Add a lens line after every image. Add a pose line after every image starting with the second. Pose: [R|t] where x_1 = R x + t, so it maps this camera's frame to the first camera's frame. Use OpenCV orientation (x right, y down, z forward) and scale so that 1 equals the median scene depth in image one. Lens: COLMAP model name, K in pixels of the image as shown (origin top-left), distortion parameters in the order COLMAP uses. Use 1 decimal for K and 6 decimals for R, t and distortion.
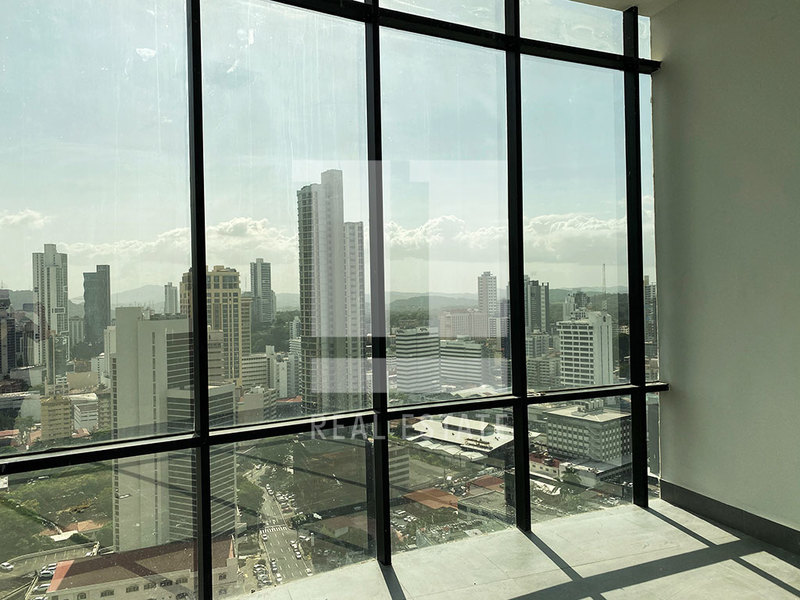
lens RADIAL K [[617.2, 0, 361.0], [0, 617.2, 295.0], [0, 0, 1]] dist [0.053619, -0.005764]
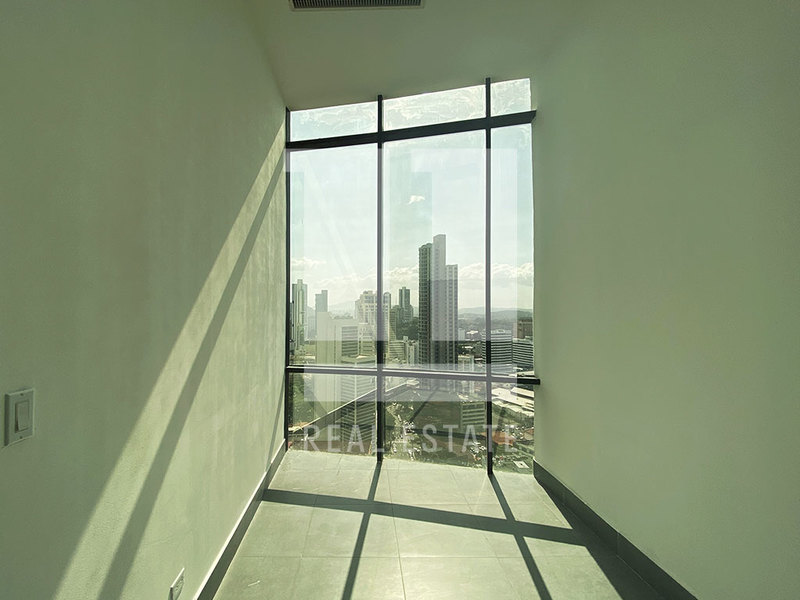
lens RADIAL K [[344.2, 0, 402.7], [0, 344.2, 302.7], [0, 0, 1]] dist [-0.001077, -0.000107]
pose [[0.936427, 0.017831, -0.350408, 0.183468], [-0.024759, 0.999576, -0.015302, 0.001806], [0.349987, 0.023005, 0.936472, 0.079521]]
